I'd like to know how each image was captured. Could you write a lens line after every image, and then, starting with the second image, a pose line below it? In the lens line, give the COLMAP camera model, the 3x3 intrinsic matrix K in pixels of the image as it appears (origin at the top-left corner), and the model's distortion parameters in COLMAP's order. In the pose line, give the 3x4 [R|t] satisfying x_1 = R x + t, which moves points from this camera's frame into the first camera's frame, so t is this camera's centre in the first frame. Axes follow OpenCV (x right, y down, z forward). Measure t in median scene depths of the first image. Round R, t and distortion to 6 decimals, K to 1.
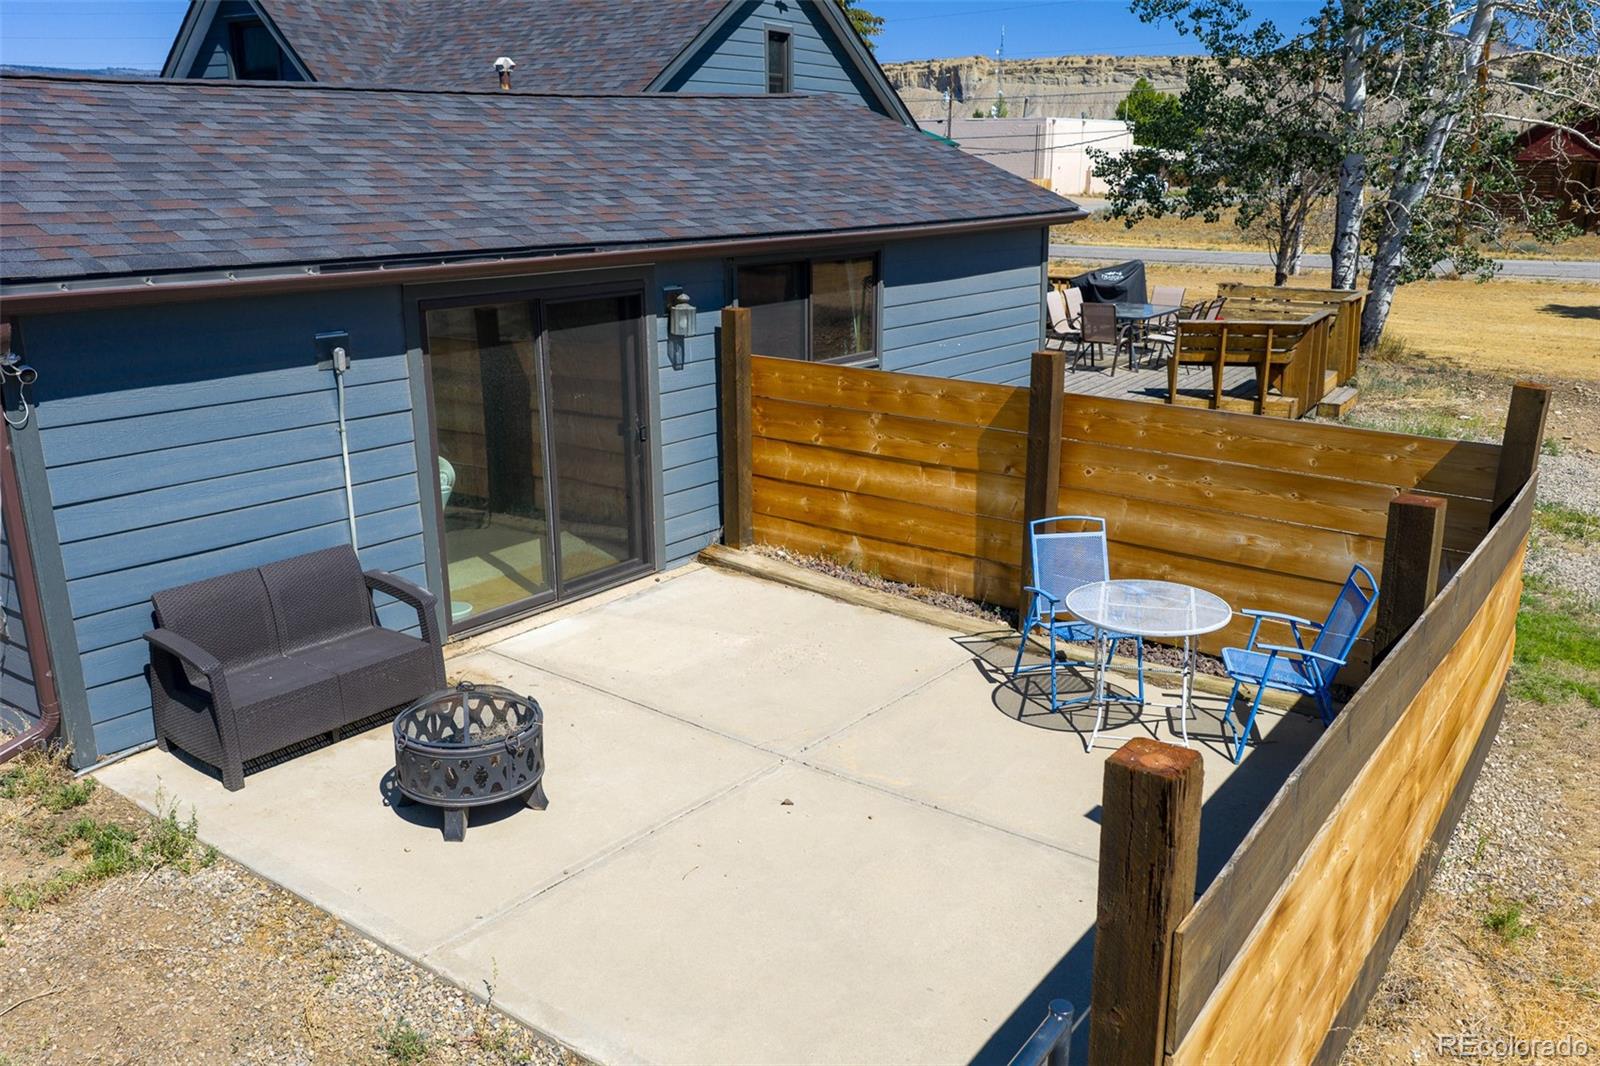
lens RADIAL K [[1322.0, 0, 798.1], [0, 1322.0, 539.9], [0, 0, 1]] dist [0.011178, -0.020020]
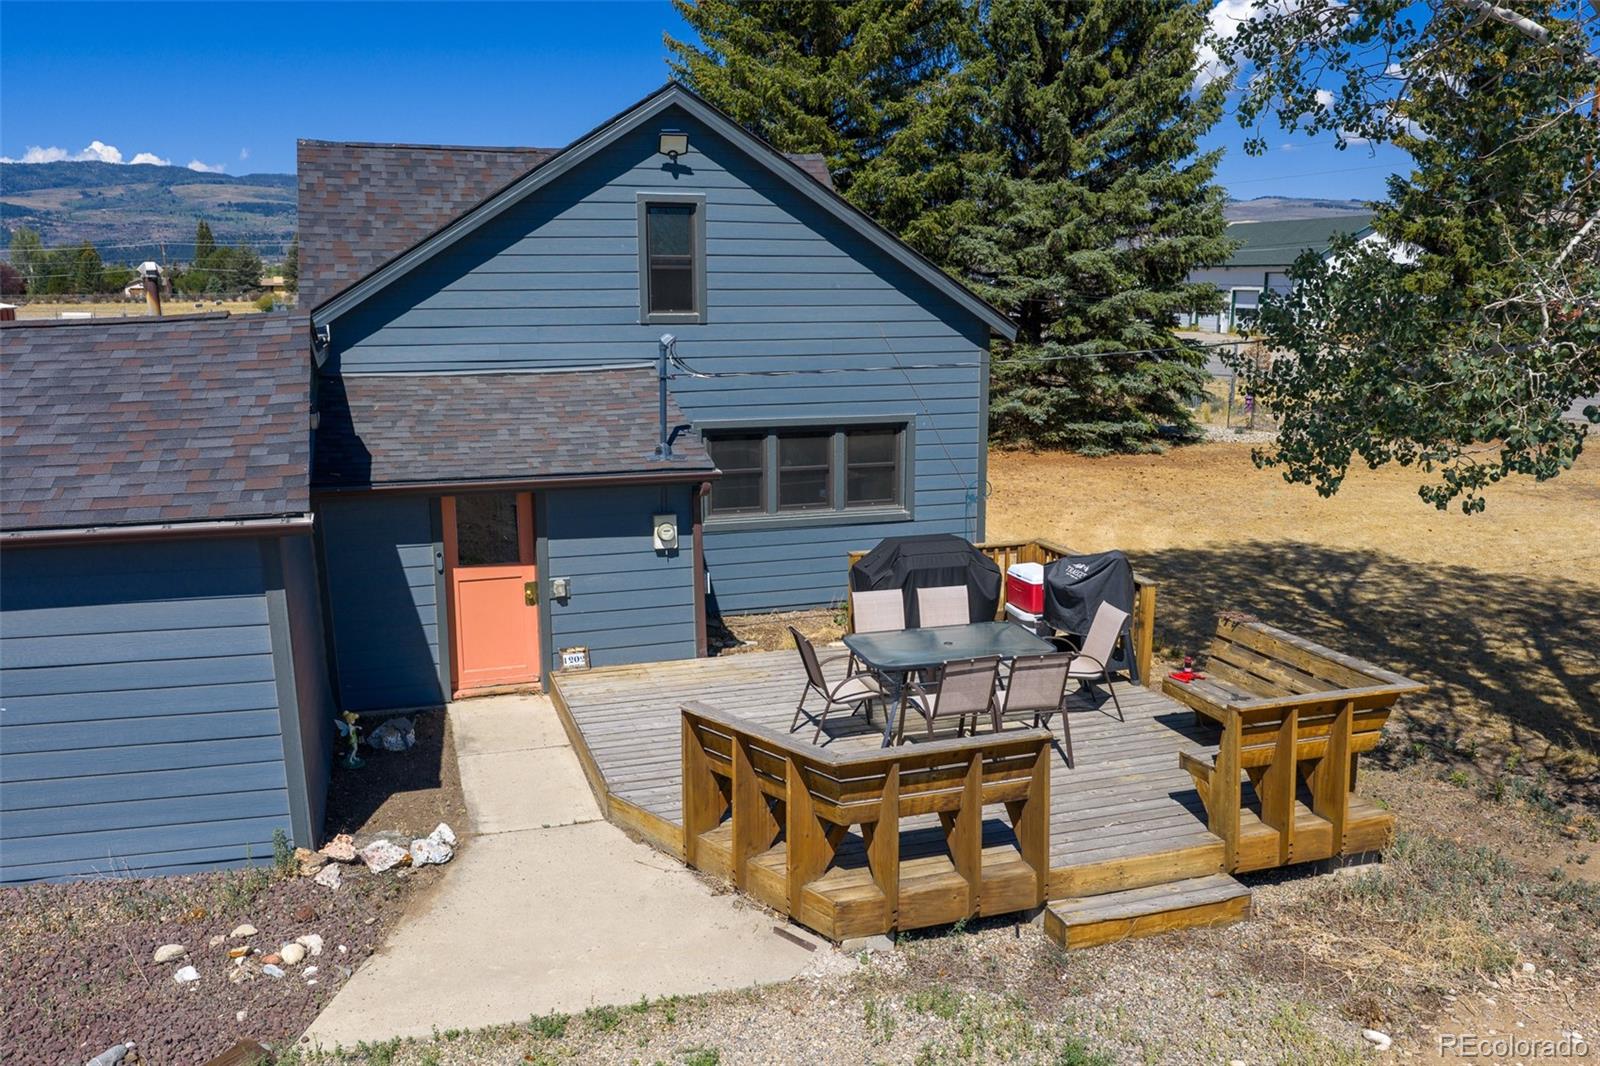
lens RADIAL K [[1322.0, 0, 798.1], [0, 1322.0, 539.9], [0, 0, 1]] dist [0.011178, -0.020020]
pose [[0.767672, 0.124361, -0.628660, 1.203173], [-0.176029, 0.984176, -0.020264, -0.416923], [0.616193, 0.126219, 0.777416, 1.047312]]
